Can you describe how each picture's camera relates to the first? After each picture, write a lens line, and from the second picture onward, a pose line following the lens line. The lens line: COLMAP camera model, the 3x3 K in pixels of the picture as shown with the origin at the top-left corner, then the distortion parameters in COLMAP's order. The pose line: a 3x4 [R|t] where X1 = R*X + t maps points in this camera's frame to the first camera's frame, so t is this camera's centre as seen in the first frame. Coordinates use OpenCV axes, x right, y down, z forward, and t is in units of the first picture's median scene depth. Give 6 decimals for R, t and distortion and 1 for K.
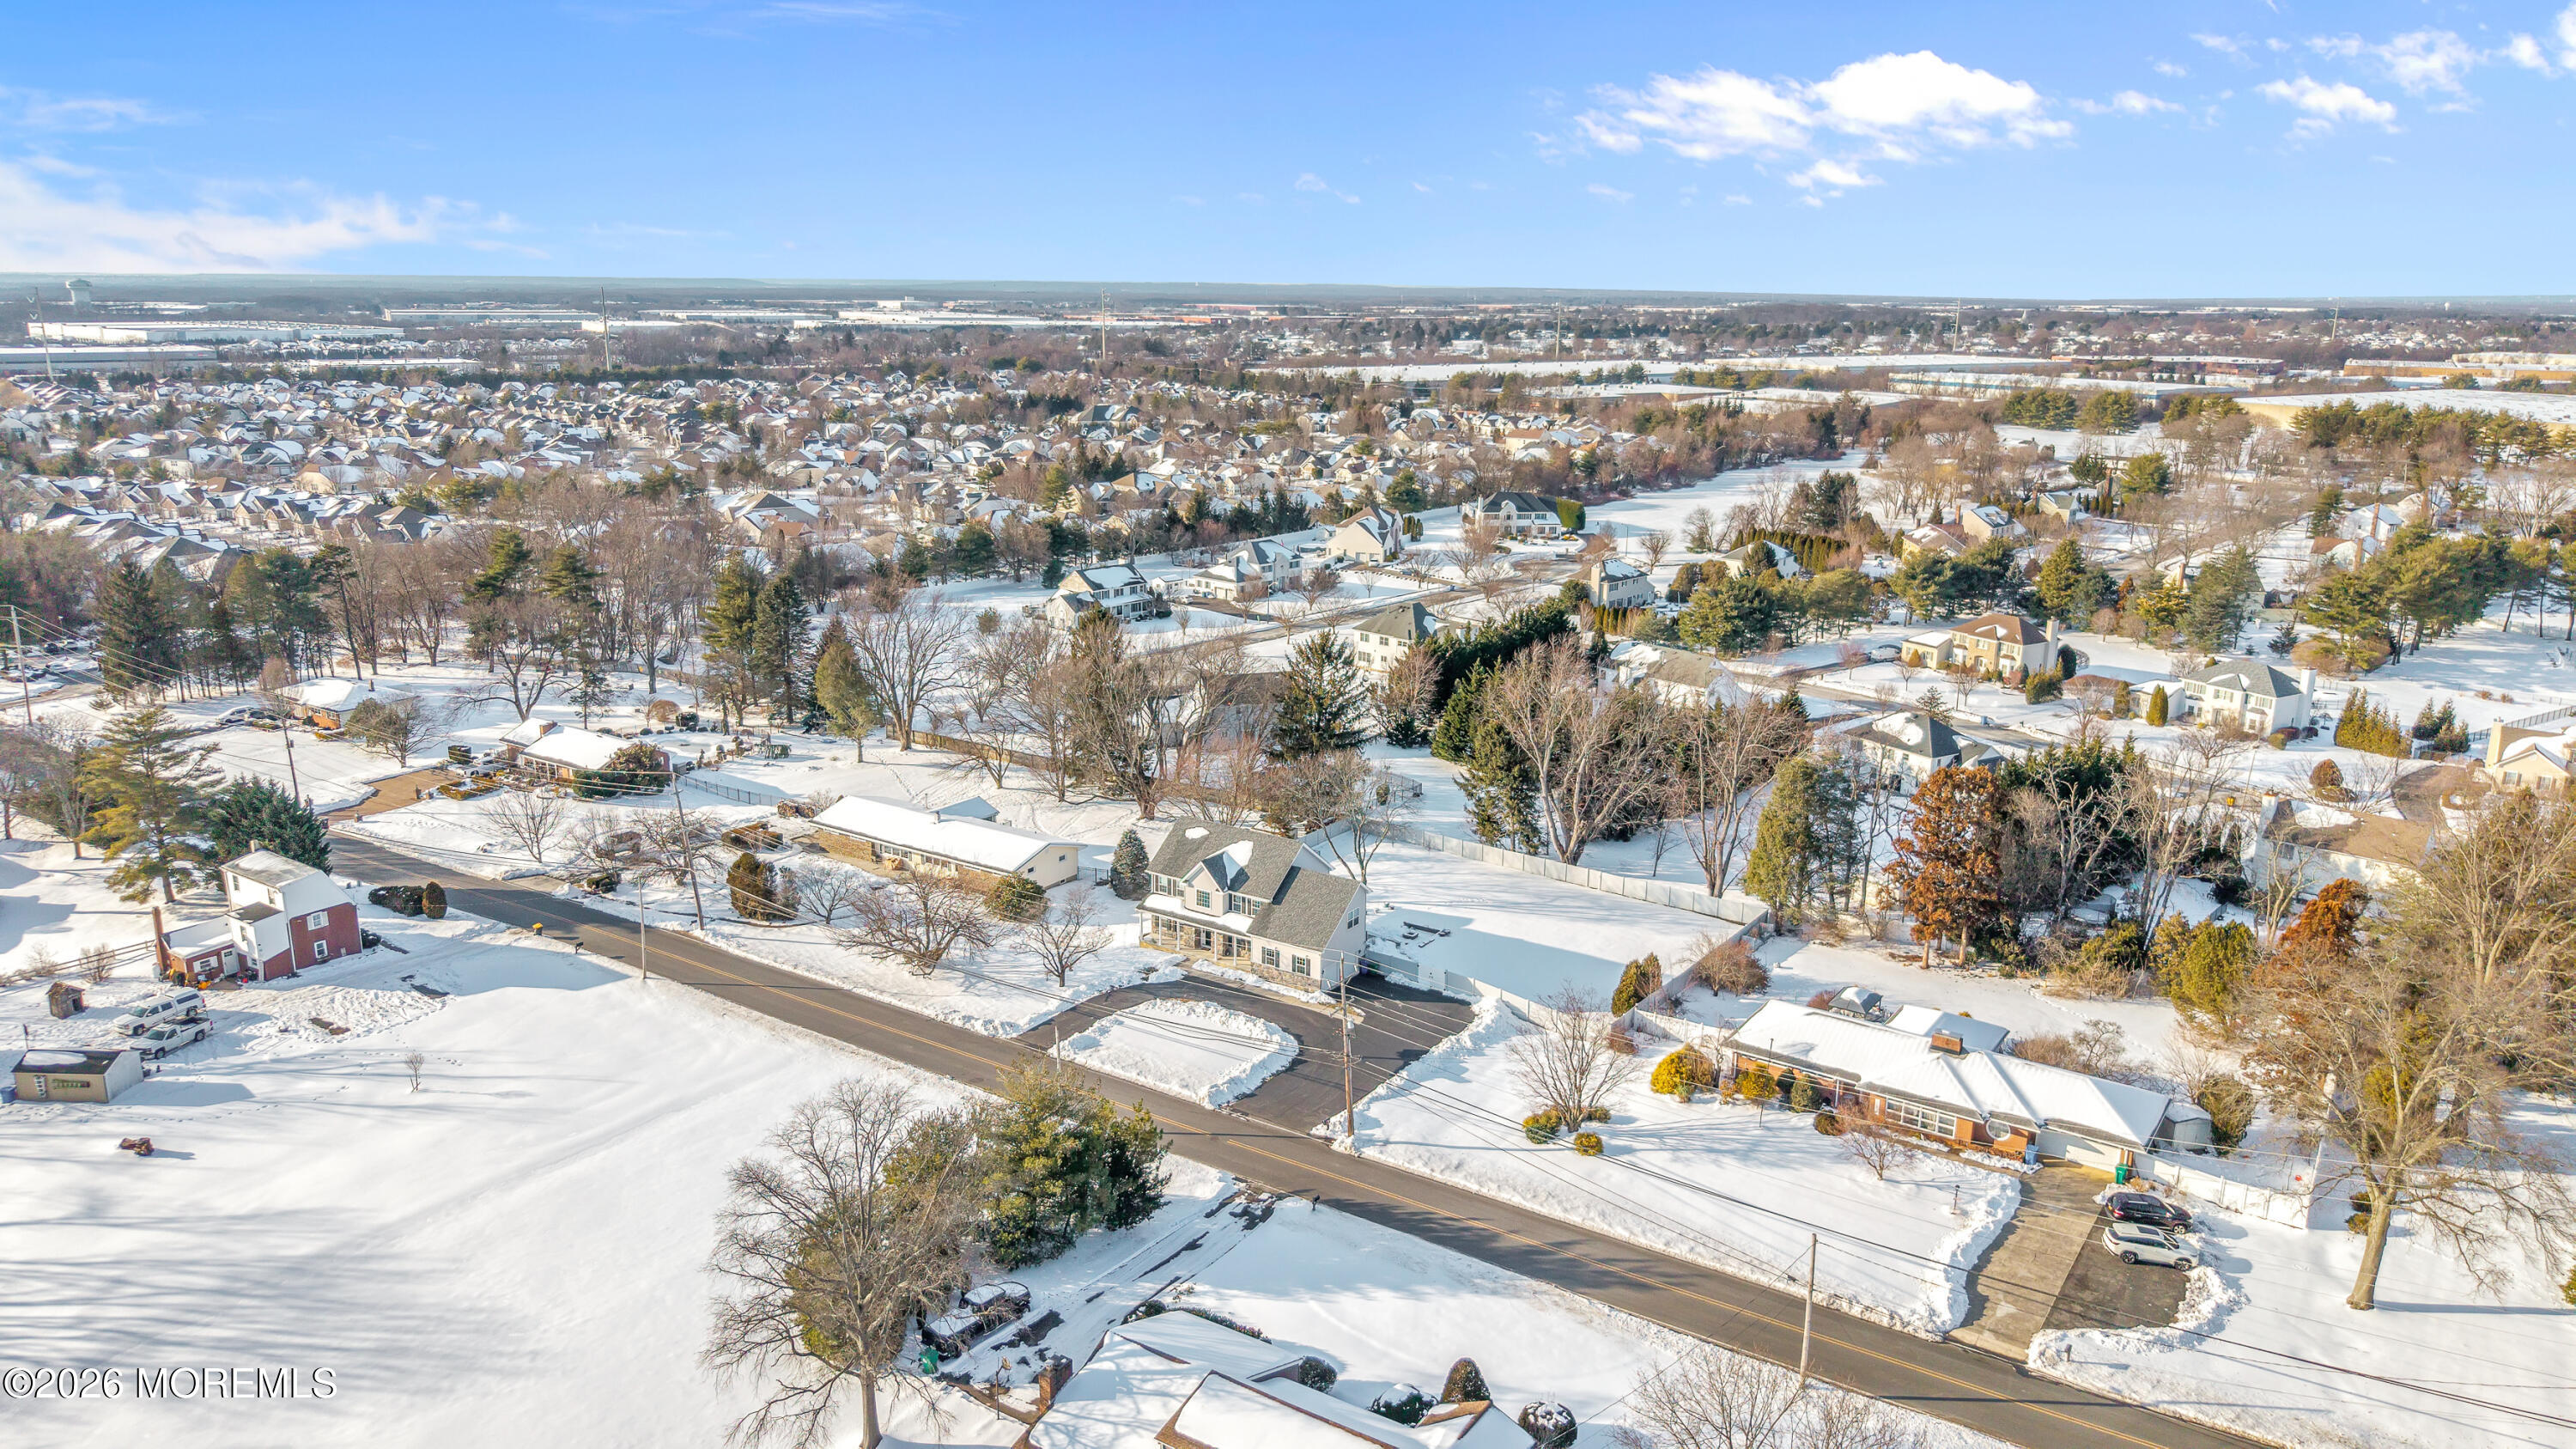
lens RADIAL K [[1702.0, 0, 1292.2], [0, 1702.0, 723.1], [0, 0, 1]] dist [0.064421, -0.103600]
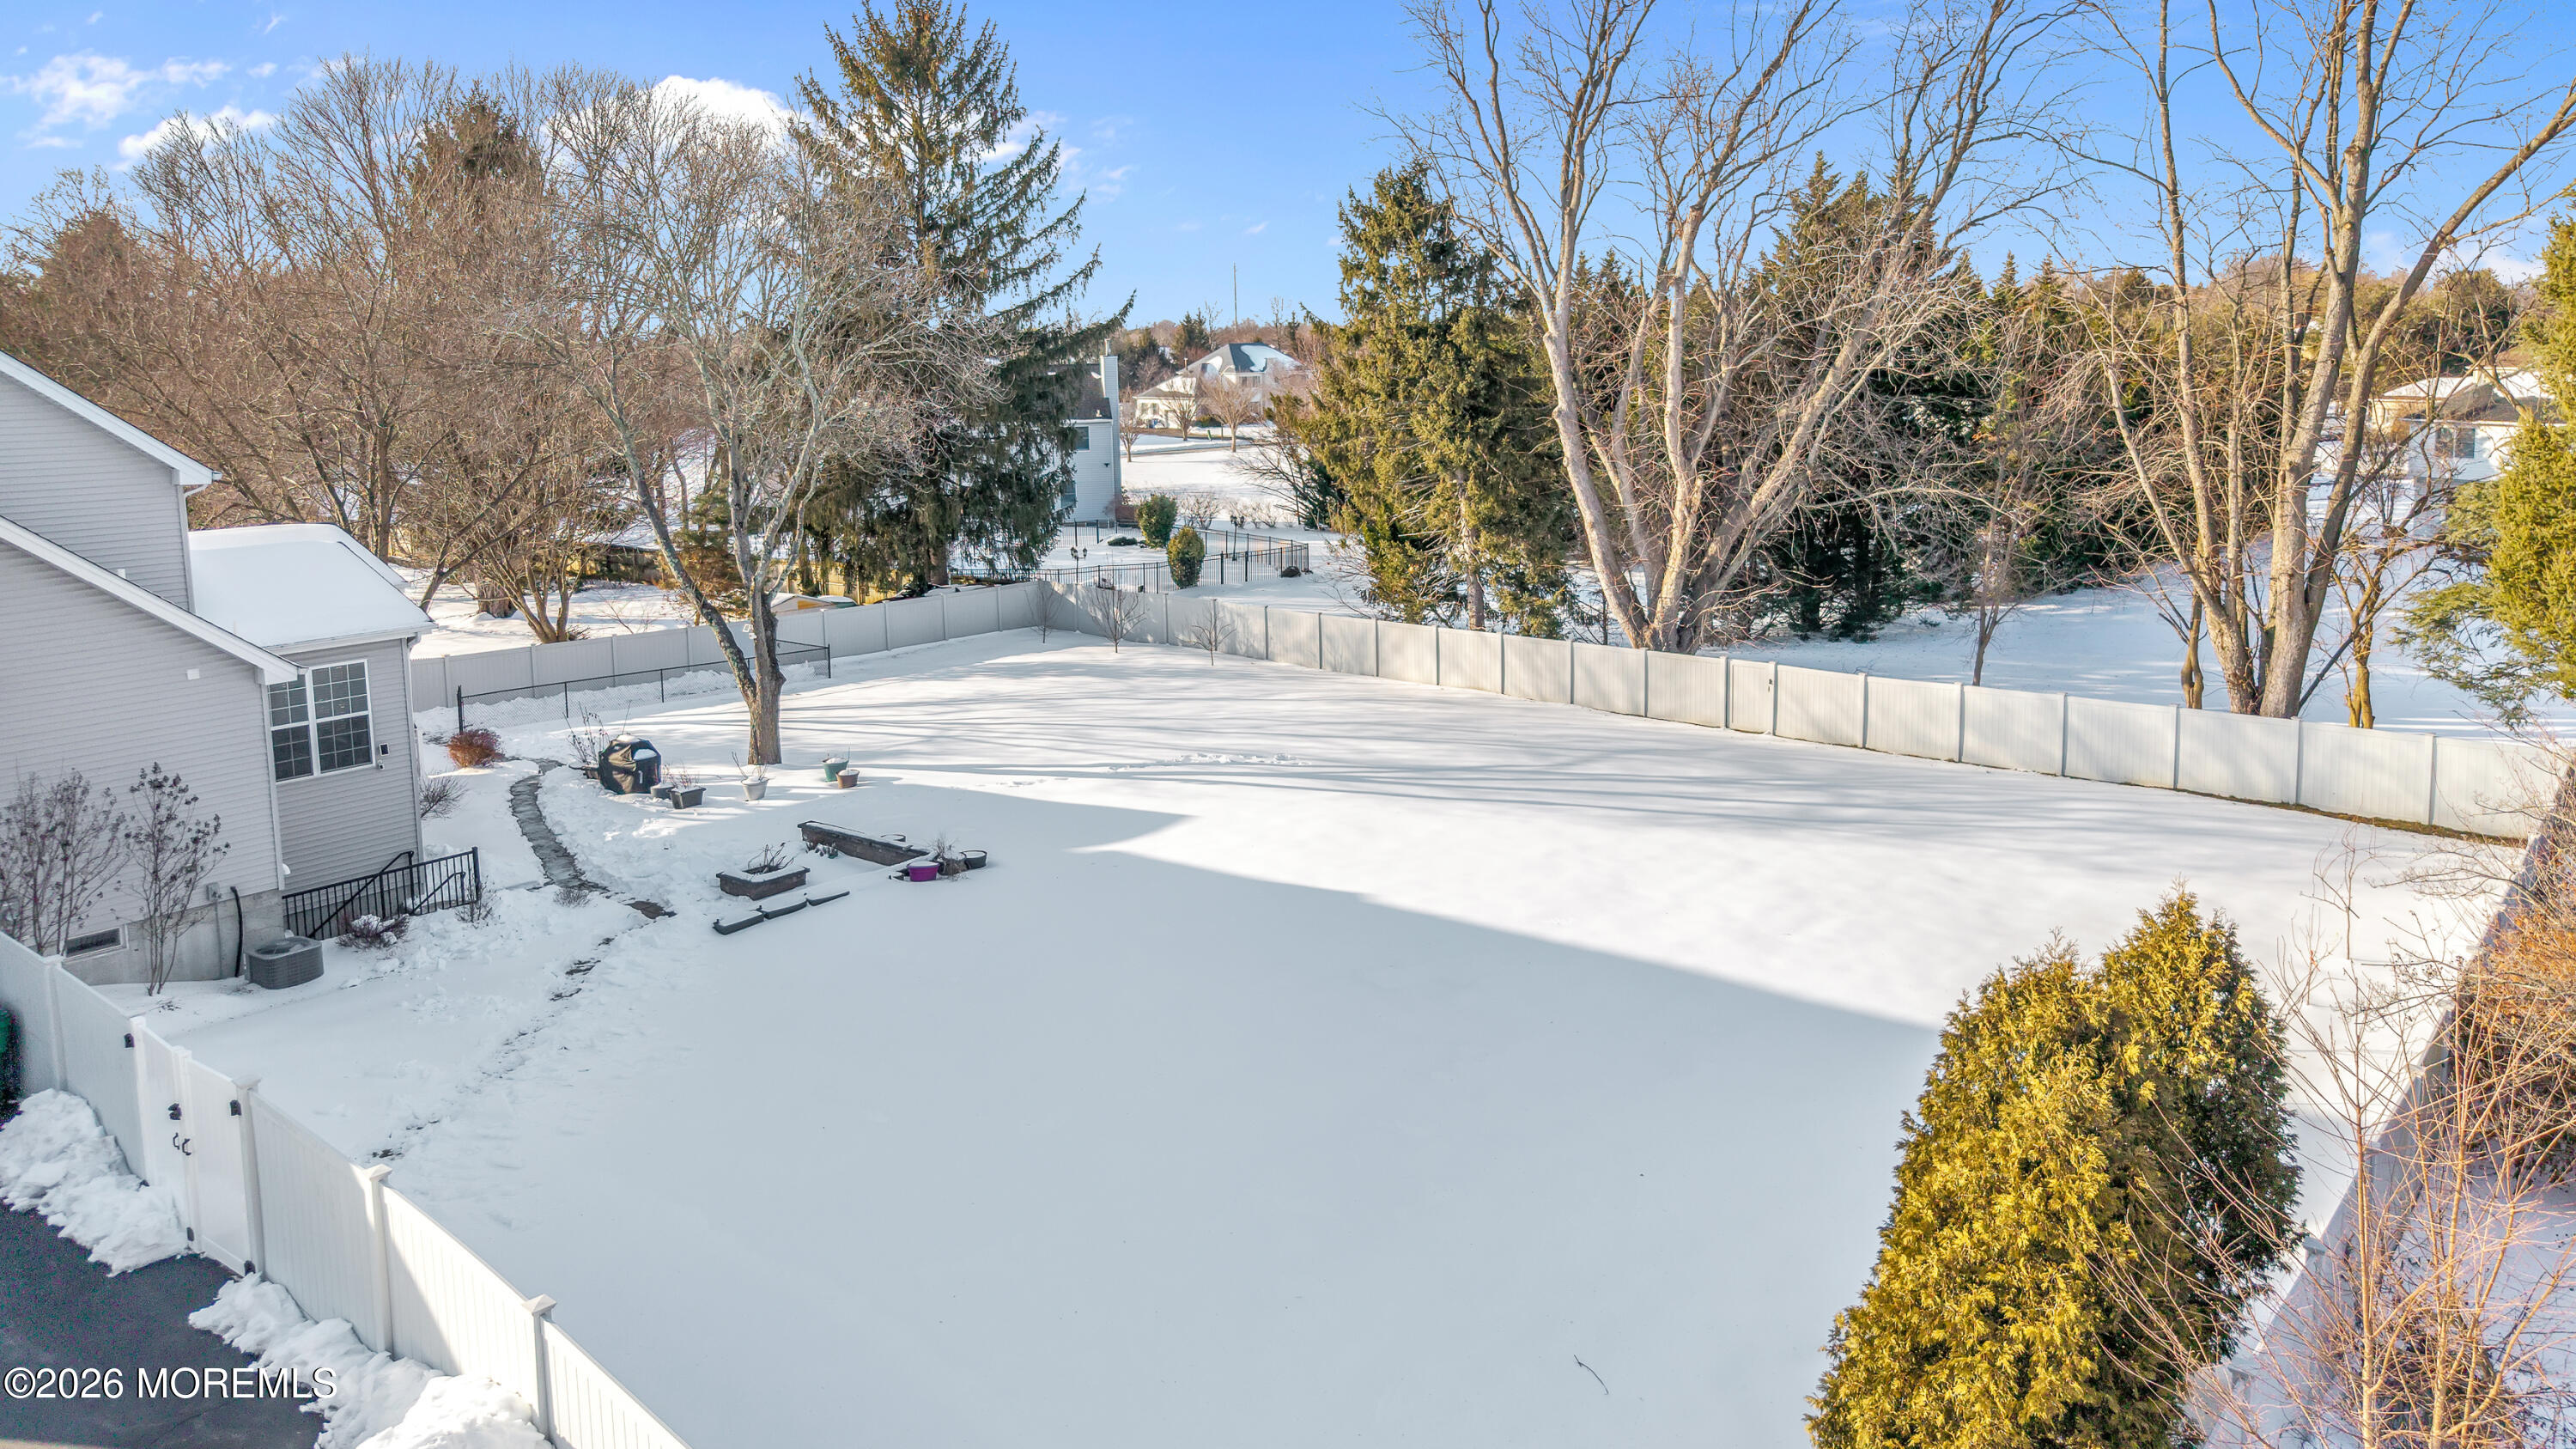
lens RADIAL K [[1702.0, 0, 1292.2], [0, 1702.0, 723.1], [0, 0, 1]] dist [0.064421, -0.103600]
pose [[0.991629, -0.035737, -0.124078, 0.169320], [0.032309, 0.999042, -0.029528, 0.124925], [0.125015, 0.025272, 0.991833, 0.887687]]
